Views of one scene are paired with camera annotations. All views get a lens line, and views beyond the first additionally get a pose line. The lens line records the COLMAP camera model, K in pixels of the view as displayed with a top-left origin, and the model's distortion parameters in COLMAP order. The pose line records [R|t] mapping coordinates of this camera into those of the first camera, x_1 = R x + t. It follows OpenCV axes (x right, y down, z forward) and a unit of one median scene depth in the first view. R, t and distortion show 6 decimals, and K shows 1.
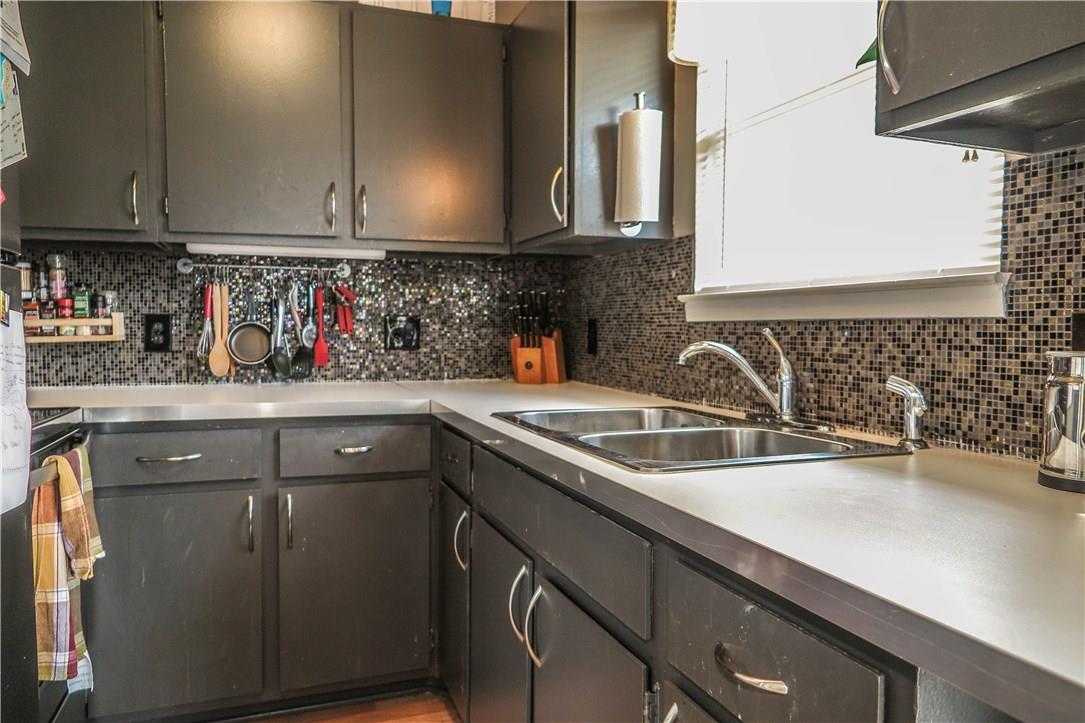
lens RADIAL K [[750.5, 0, 542.5], [0, 750.5, 361.5], [0, 0, 1]] dist [-0.007162, 0.000810]
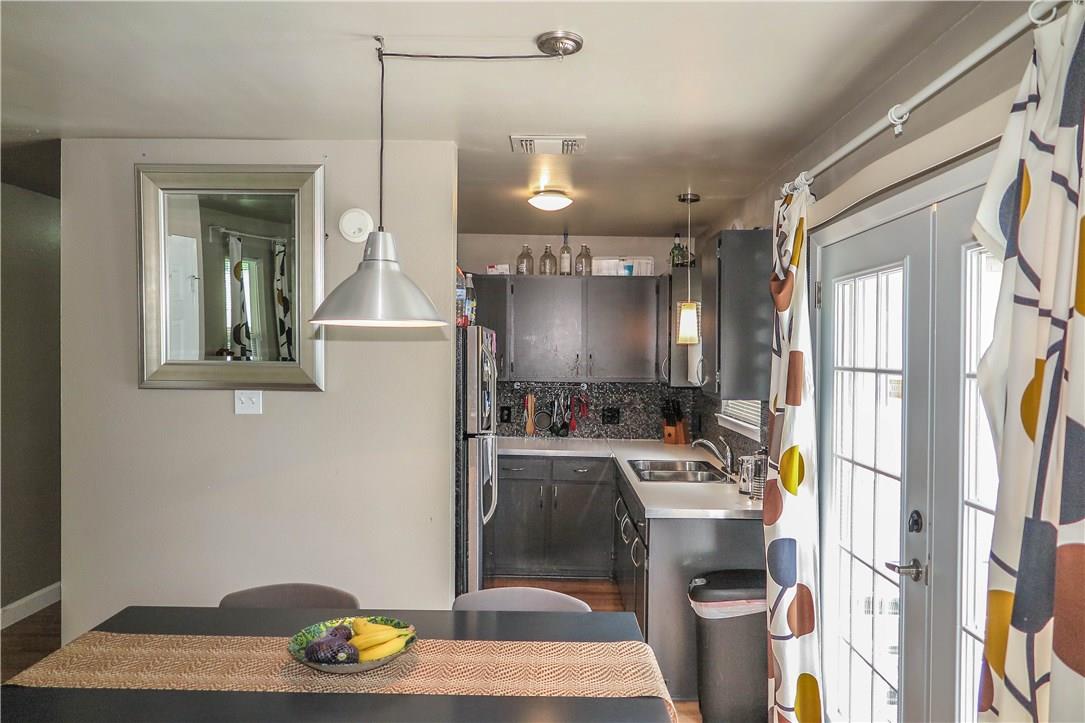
lens RADIAL K [[742.6, 0, 542.5], [0, 742.6, 361.5], [0, 0, 1]] dist [-0.003379, -0.003357]
pose [[0.932755, 0.013809, -0.360246, 0.422701], [-0.026347, 0.999205, -0.029917, -0.137230], [0.359547, 0.037397, 0.932377, -1.118421]]
